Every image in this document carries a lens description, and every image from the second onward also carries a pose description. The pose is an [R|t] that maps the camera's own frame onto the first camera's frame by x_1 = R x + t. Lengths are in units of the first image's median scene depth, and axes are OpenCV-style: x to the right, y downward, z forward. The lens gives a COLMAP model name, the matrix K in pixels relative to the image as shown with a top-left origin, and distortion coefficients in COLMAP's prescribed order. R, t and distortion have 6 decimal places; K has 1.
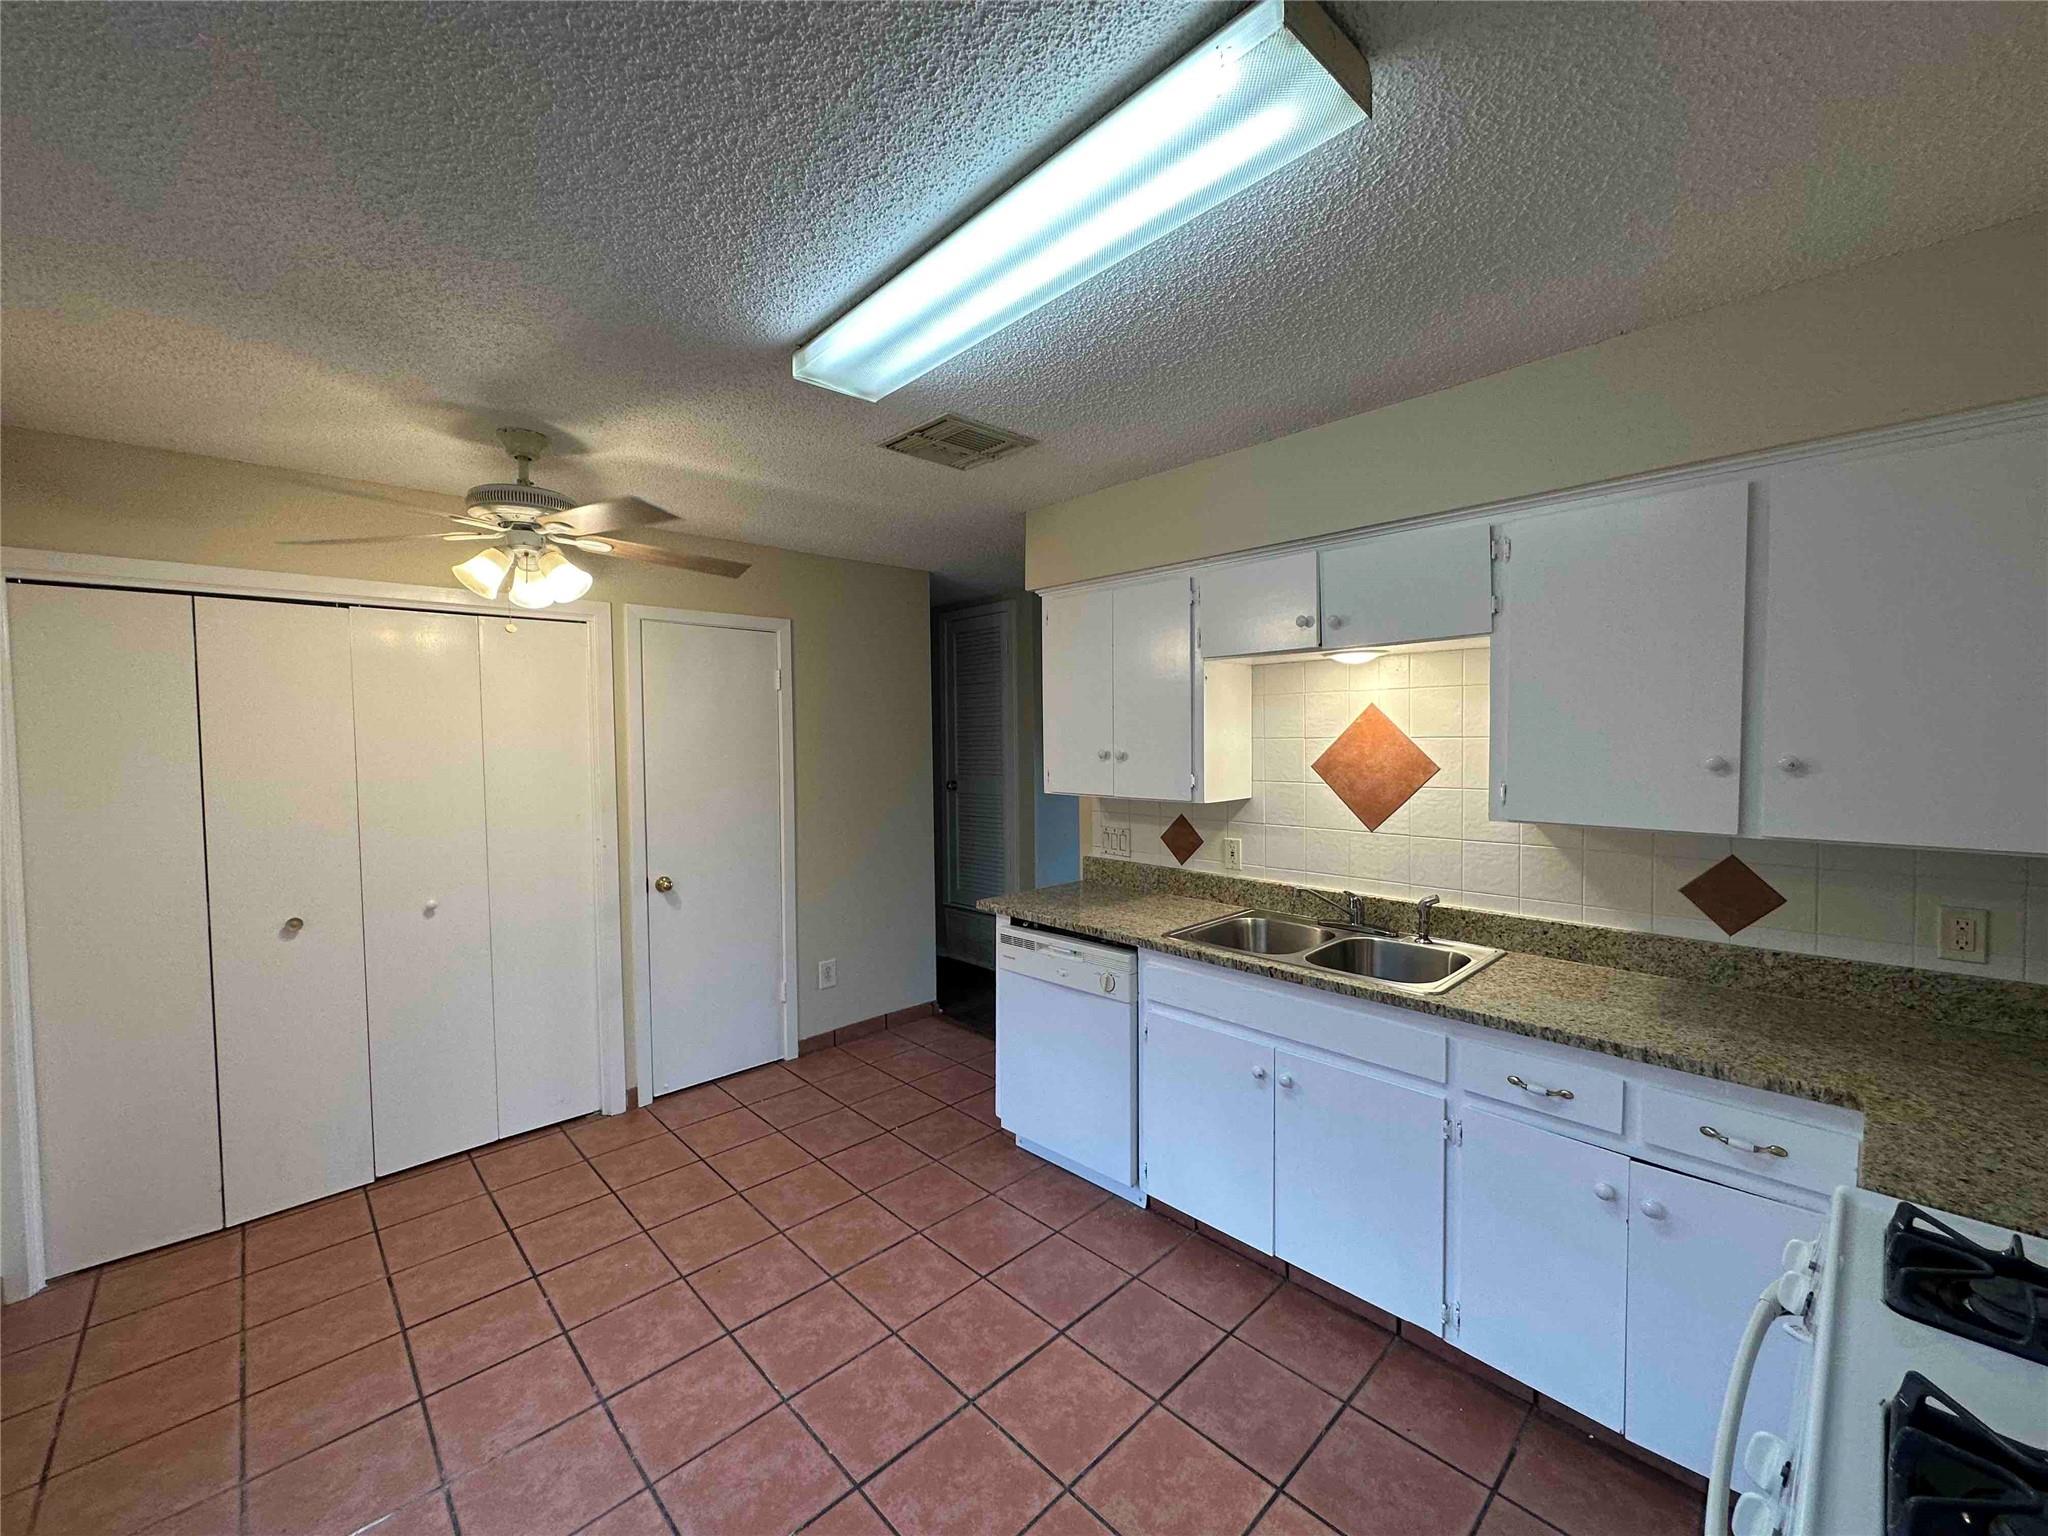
lens RADIAL K [[815.7, 0, 1022.0], [0, 815.7, 772.1], [0, 0, 1]] dist [0.000399, 0.000111]
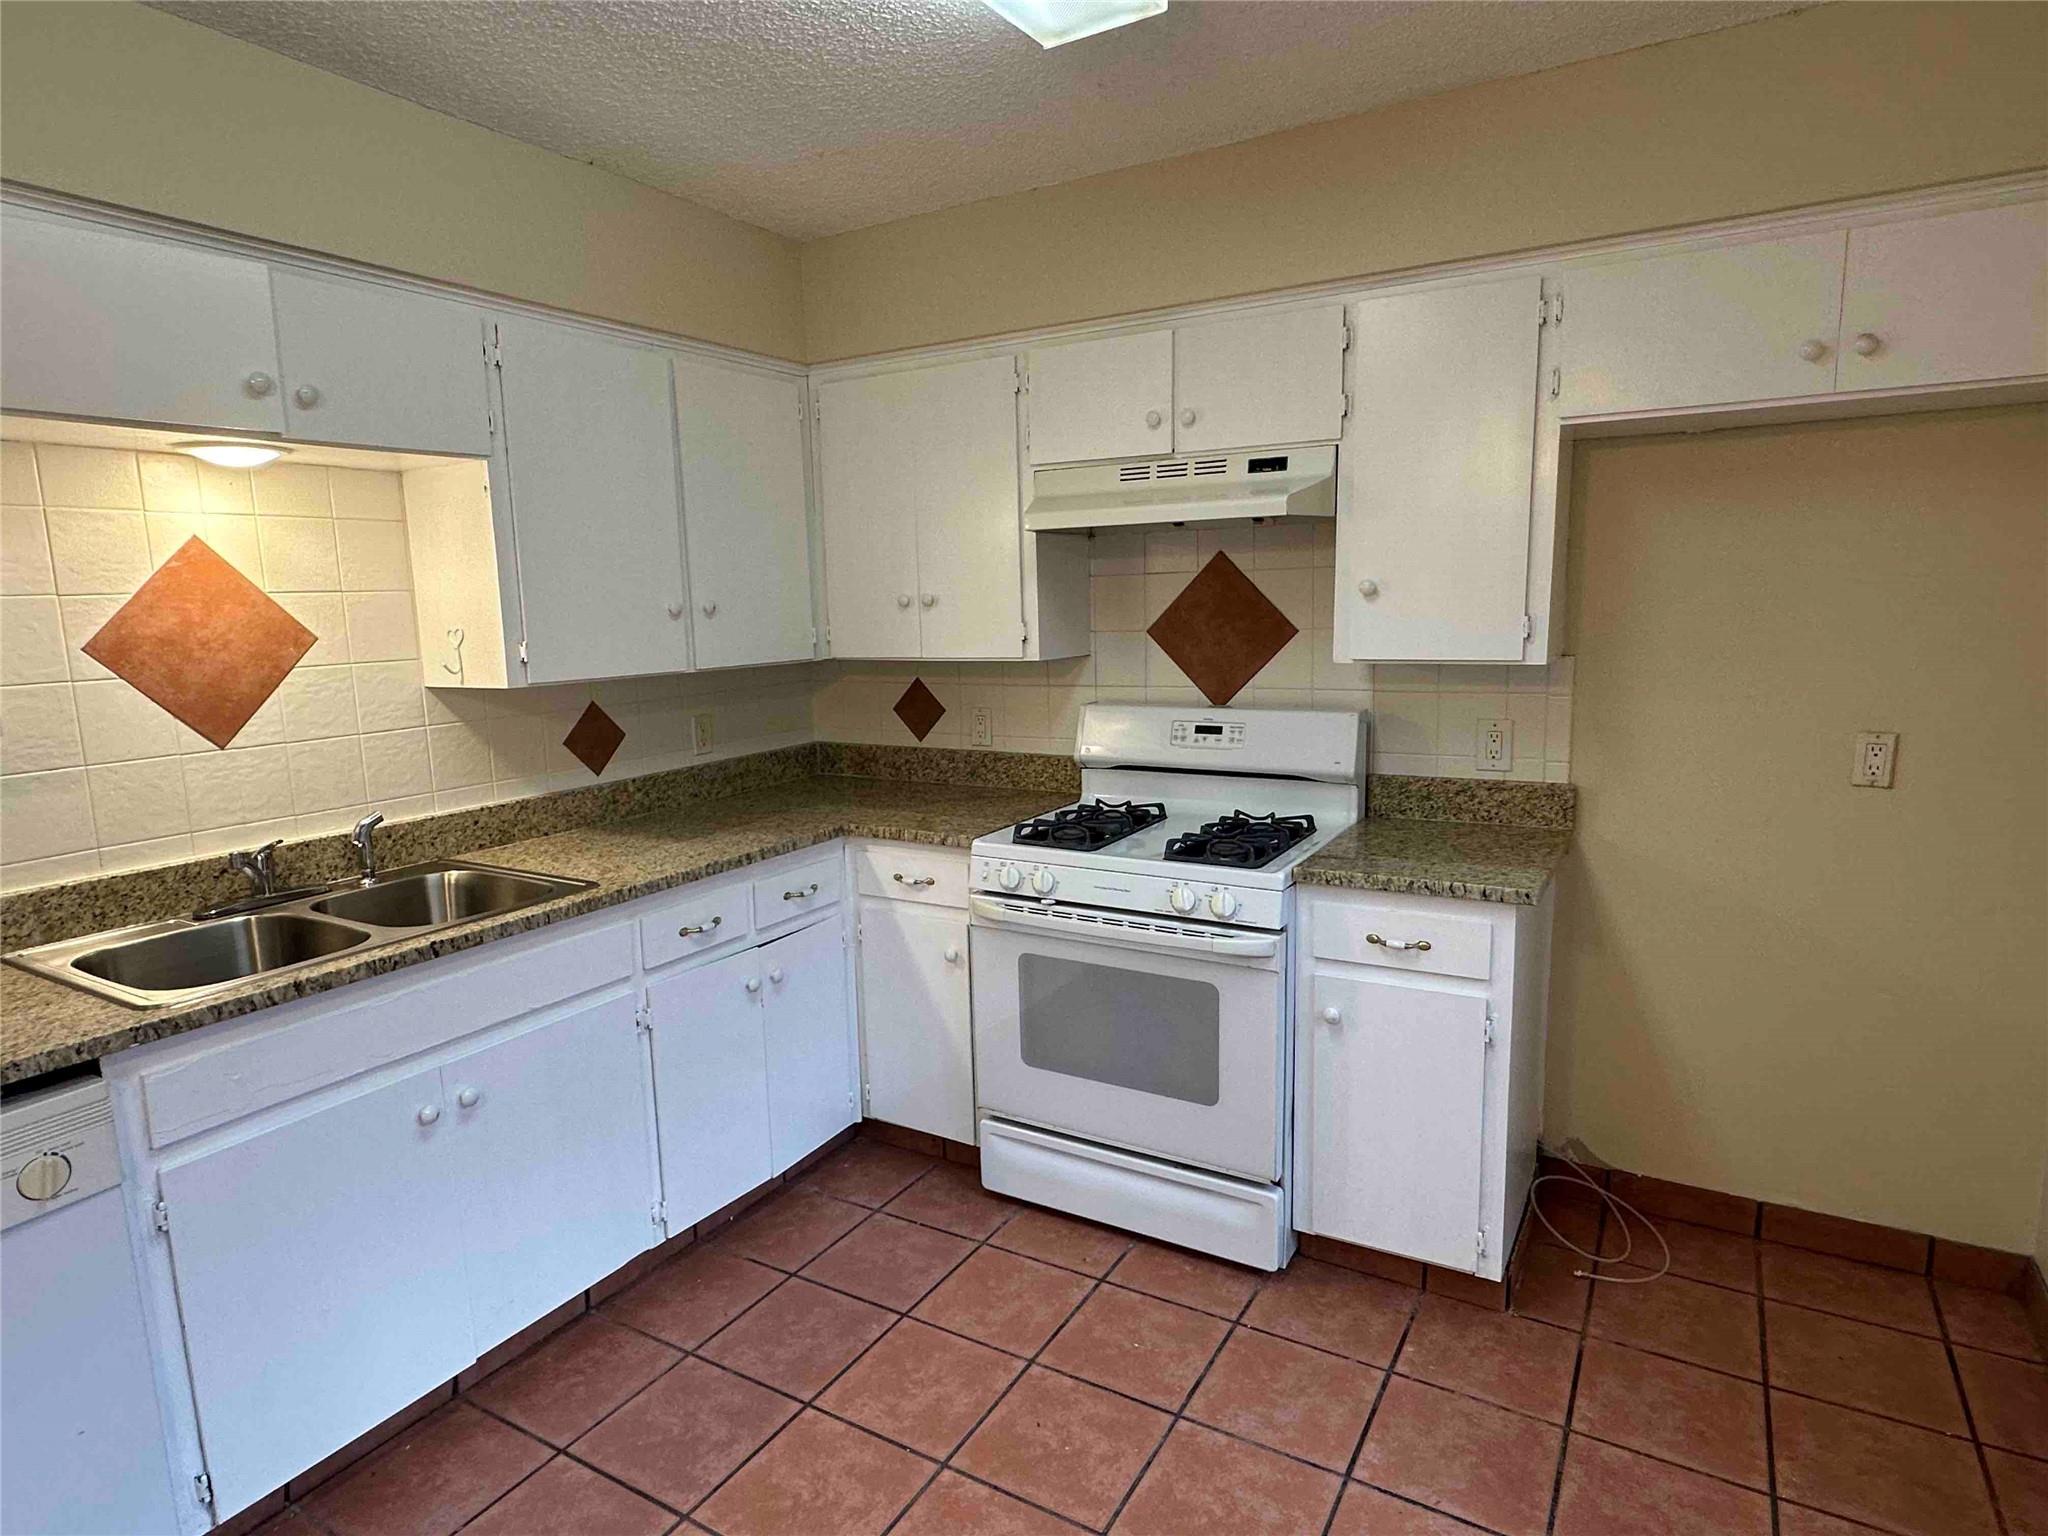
lens RADIAL K [[1152.6, 0, 1018.4], [0, 1152.6, 775.3], [0, 0, 1]] dist [0.005999, 0.000082]
pose [[-0.269759, -0.133326, 0.953653, -0.671185], [0.070089, 0.985023, 0.157537, -0.002660], [-0.960374, 0.109338, -0.256374, 0.775642]]
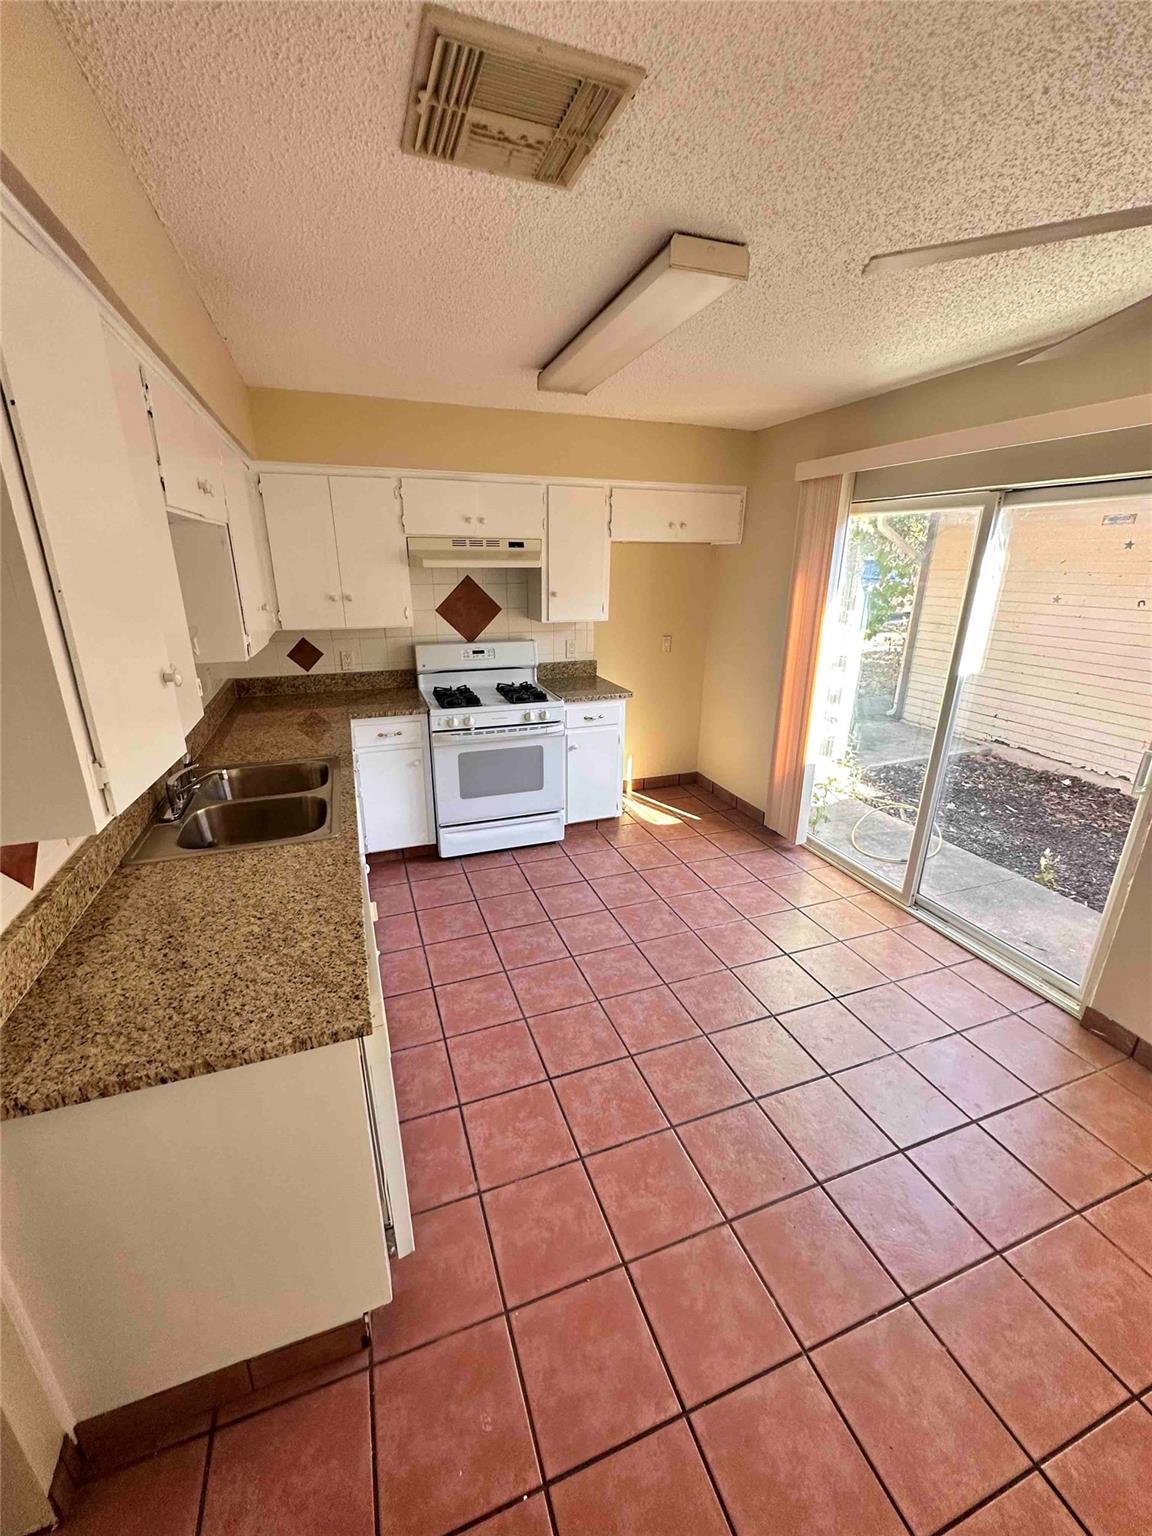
lens RADIAL K [[611.8, 0, 578.0], [0, 611.8, 764.2], [0, 0, 1]] dist [0.000399, 0.000111]
pose [[-0.918120, -0.125865, 0.375783, -0.386931], [0.017169, 0.934702, 0.355017, -0.141567], [-0.395929, 0.332401, -0.856008, 1.692638]]
